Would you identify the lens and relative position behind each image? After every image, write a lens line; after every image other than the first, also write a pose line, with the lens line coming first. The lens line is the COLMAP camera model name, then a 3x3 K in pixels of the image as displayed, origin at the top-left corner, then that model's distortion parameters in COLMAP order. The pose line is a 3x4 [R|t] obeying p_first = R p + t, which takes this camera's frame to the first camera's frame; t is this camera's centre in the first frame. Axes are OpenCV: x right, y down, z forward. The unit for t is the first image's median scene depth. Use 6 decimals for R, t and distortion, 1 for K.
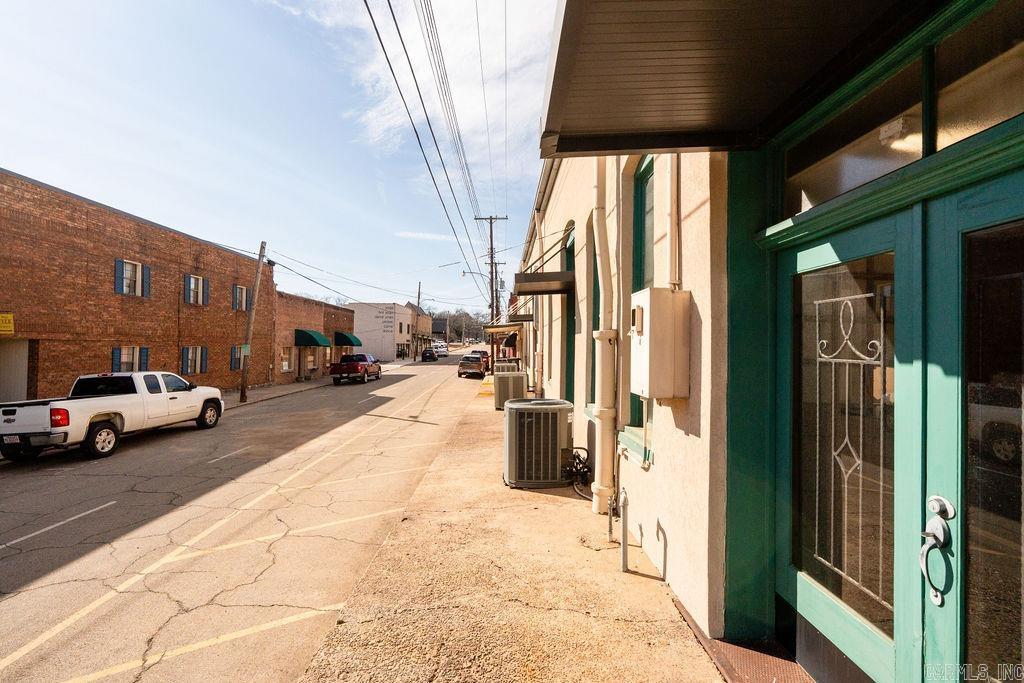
lens RADIAL K [[456.8, 0, 512.0], [0, 456.8, 341.5], [0, 0, 1]] dist [-0.003748, 0.001092]
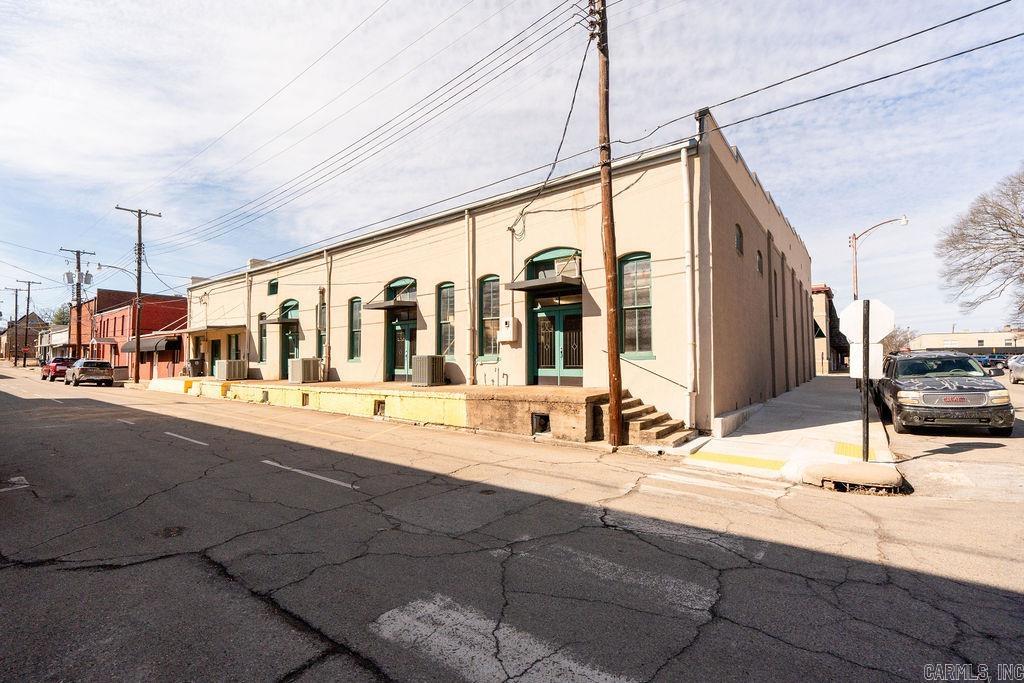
lens RADIAL K [[456.8, 0, 512.0], [0, 456.8, 341.5], [0, 0, 1]] dist [-0.003748, 0.001092]
pose [[0.608717, 0.026846, 0.792933, -3.457873], [-0.000545, 0.999441, -0.033418, 0.293795], [-0.793387, 0.019910, 0.608392, -1.865988]]
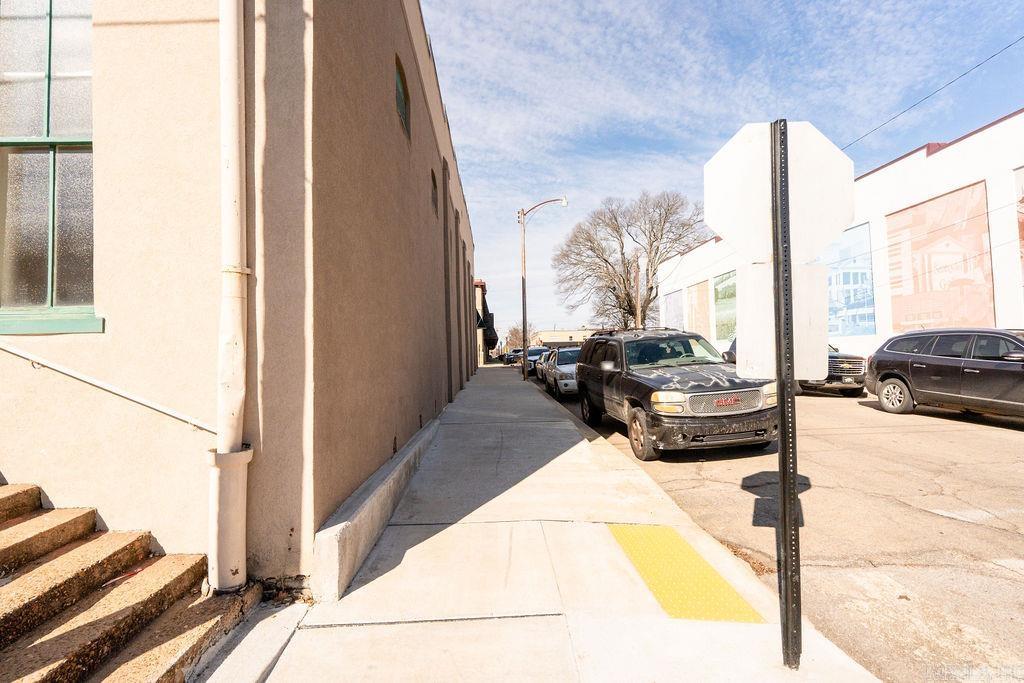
lens RADIAL K [[456.8, 0, 512.0], [0, 456.8, 341.5], [0, 0, 1]] dist [-0.003748, 0.001092]
pose [[-0.035506, 0.019729, 0.999175, -0.615567], [0.013406, 0.999725, -0.019264, 0.369192], [-0.999280, 0.012711, -0.035761, -1.335859]]
